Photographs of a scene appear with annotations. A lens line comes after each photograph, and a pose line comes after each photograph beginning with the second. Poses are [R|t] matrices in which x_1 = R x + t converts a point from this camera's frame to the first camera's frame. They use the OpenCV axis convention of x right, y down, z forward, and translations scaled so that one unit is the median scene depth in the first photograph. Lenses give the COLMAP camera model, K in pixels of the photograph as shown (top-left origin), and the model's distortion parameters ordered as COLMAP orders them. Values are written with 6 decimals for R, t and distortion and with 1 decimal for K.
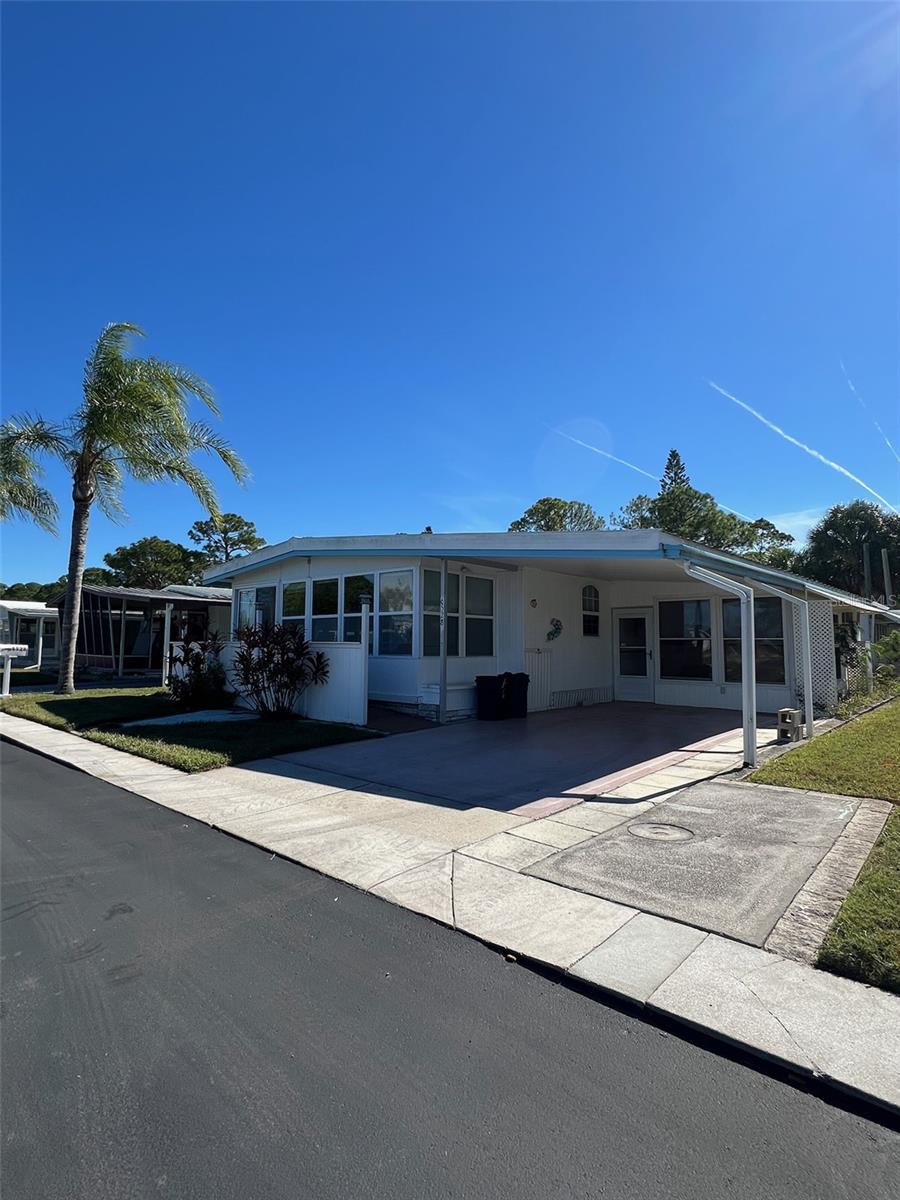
lens RADIAL K [[611.5, 0, 451.8], [0, 611.5, 593.5], [0, 0, 1]] dist [0.001172, -0.000236]
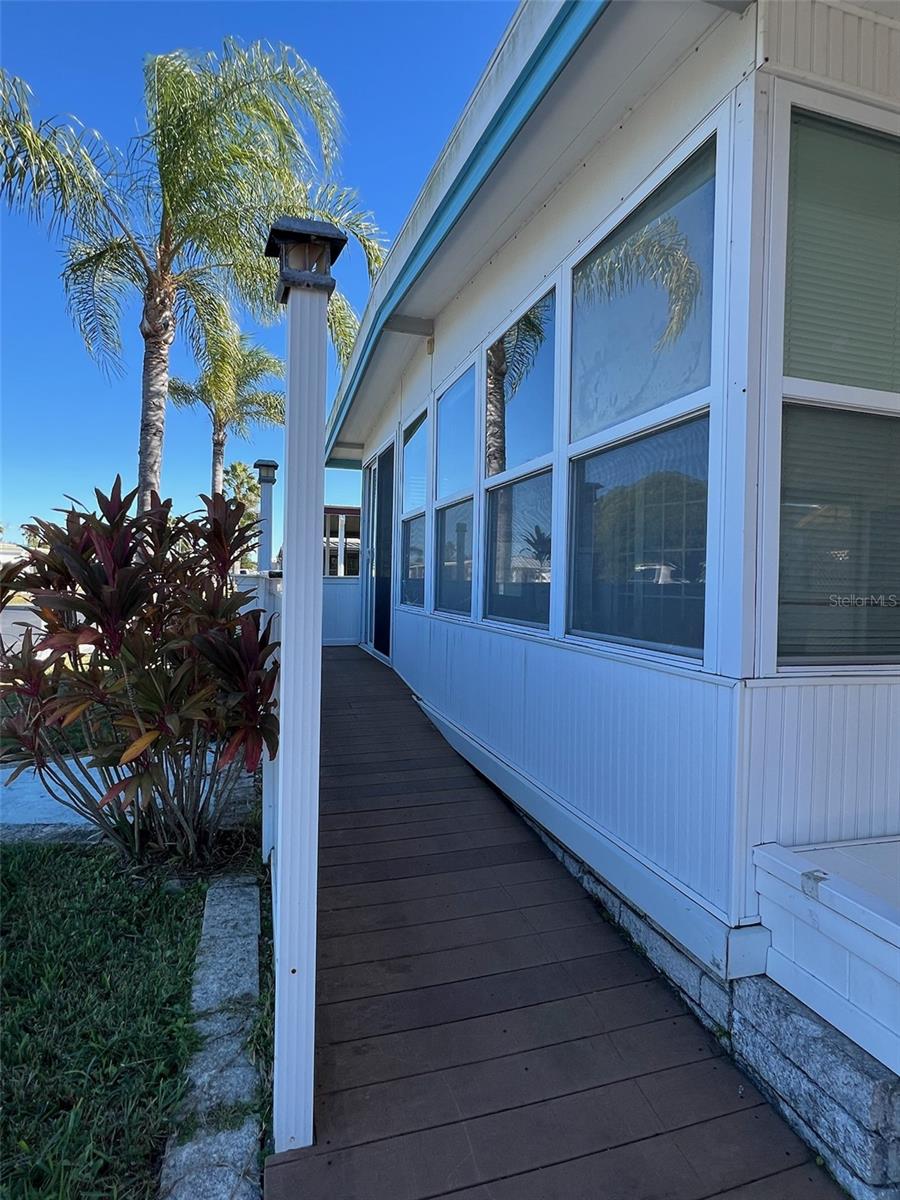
lens RADIAL K [[684.1, 0, 450.0], [0, 684.1, 600.0], [0, 0, 1]] dist [-0.001831, -0.000361]
pose [[0.855649, 0.026719, -0.516866, -0.022117], [0.018719, 0.996415, 0.082498, 0.052881], [0.517218, -0.080265, 0.852082, 0.608115]]
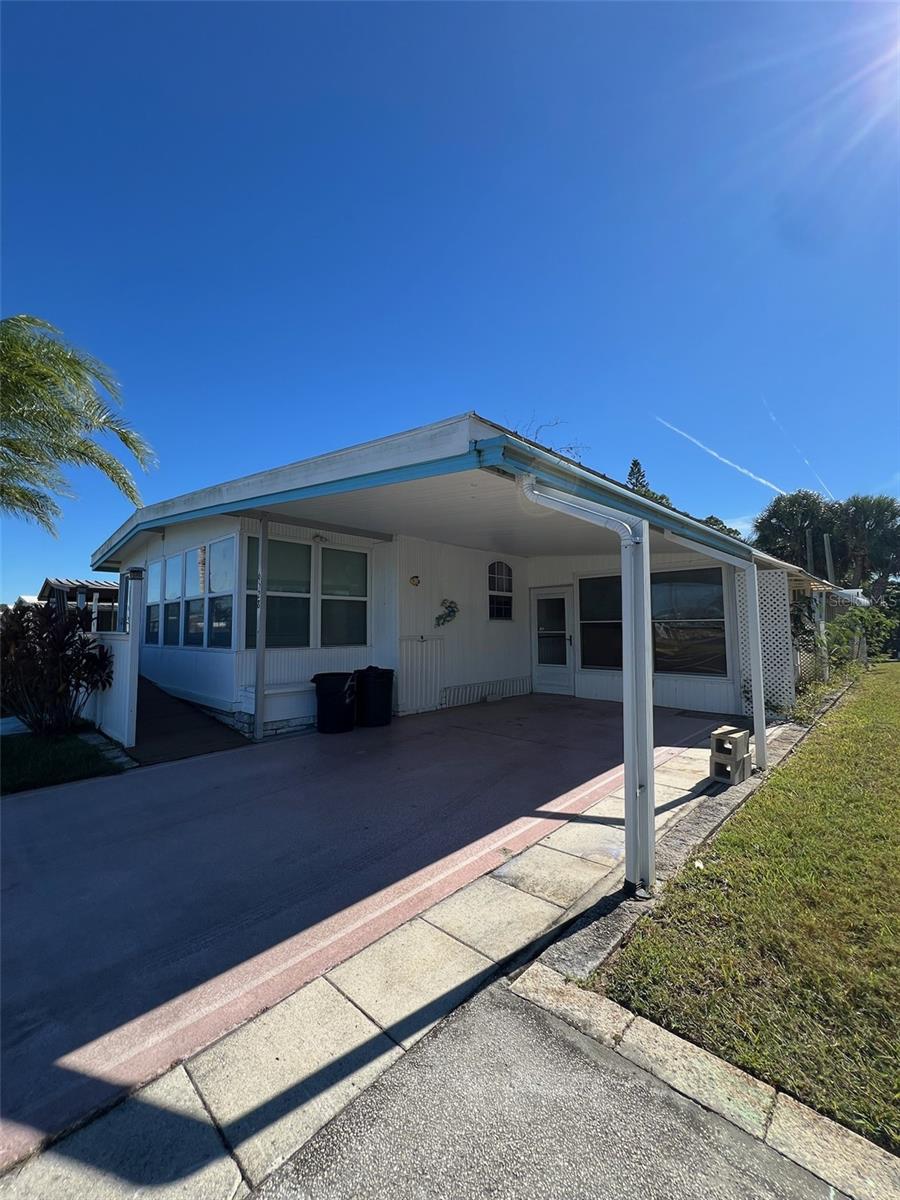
lens RADIAL K [[480.0, 0, 455.3], [0, 480.0, 595.5], [0, 0, 1]] dist [0.000980, -0.000193]
pose [[0.999510, -0.015213, -0.027340, 0.175910], [0.015609, 0.999776, 0.014327, 0.023477], [0.027116, -0.014747, 0.999524, 0.307837]]
